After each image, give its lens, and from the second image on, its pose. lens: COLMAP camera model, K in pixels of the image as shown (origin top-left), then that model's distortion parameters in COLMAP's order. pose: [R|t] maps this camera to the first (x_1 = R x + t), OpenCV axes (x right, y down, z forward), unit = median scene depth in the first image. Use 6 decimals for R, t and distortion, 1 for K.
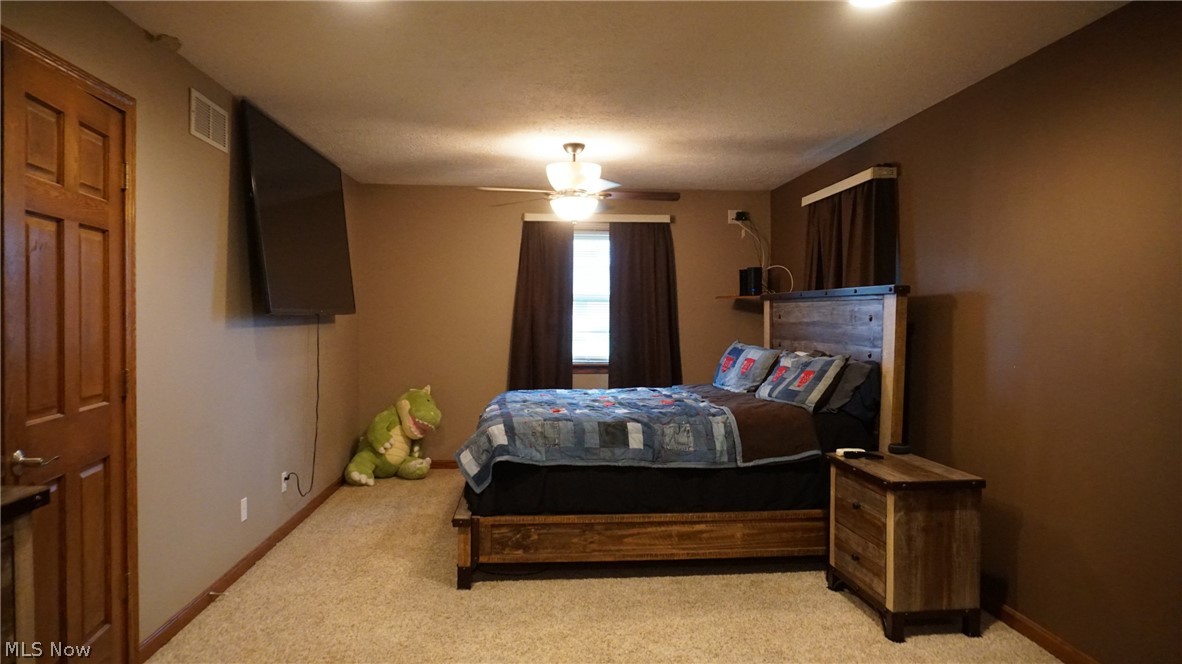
lens RADIAL K [[790.5, 0, 587.9], [0, 790.5, 338.2], [0, 0, 1]] dist [-0.040863, 0.034750]
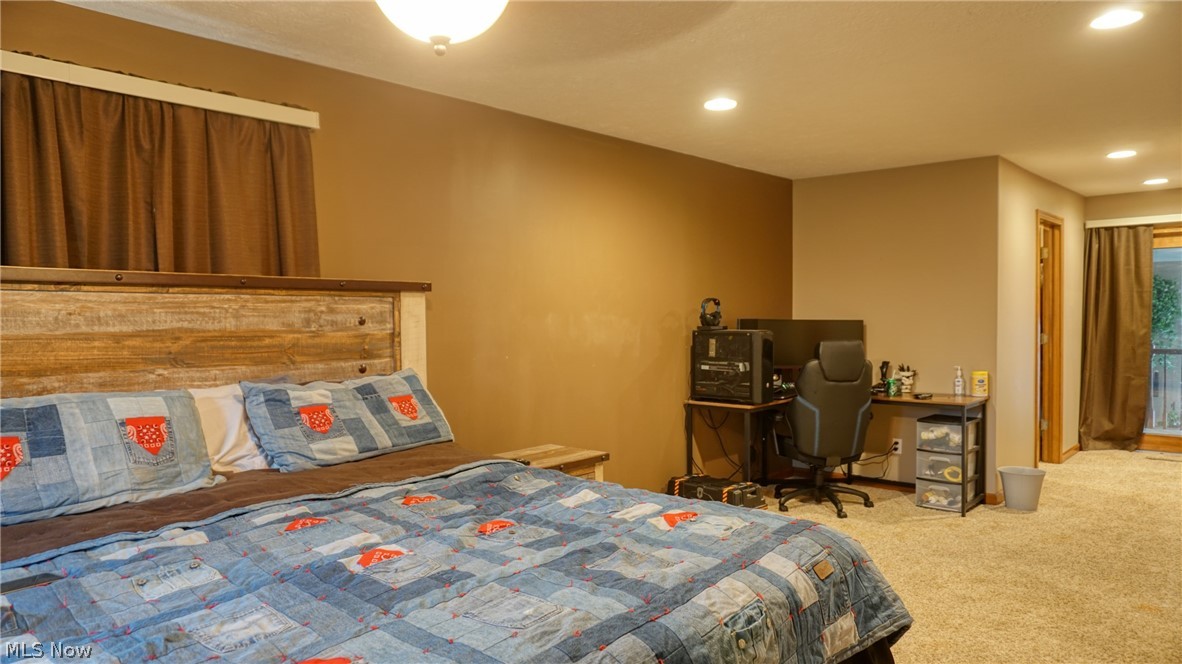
lens RADIAL K [[790.5, 0, 587.9], [0, 790.5, 338.2], [0, 0, 1]] dist [-0.040863, 0.034750]
pose [[-0.693250, -0.019286, 0.720439, -0.299402], [0.023088, 0.998534, 0.048948, -0.036019], [-0.720327, 0.050567, -0.691789, 1.188912]]
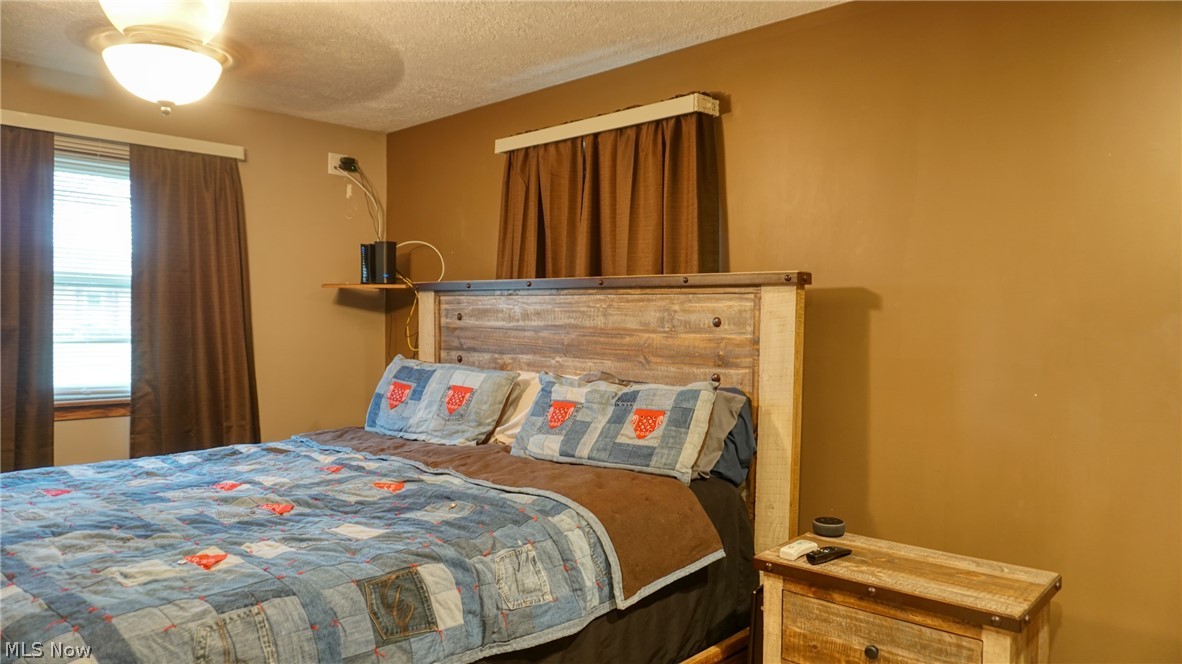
lens RADIAL K [[790.5, 0, 587.9], [0, 790.5, 338.2], [0, 0, 1]] dist [-0.040863, 0.034750]
pose [[0.747010, -0.015444, 0.664633, -0.134985], [0.010798, 0.999880, 0.011098, -0.018149], [-0.664725, -0.001114, 0.747088, 0.507980]]
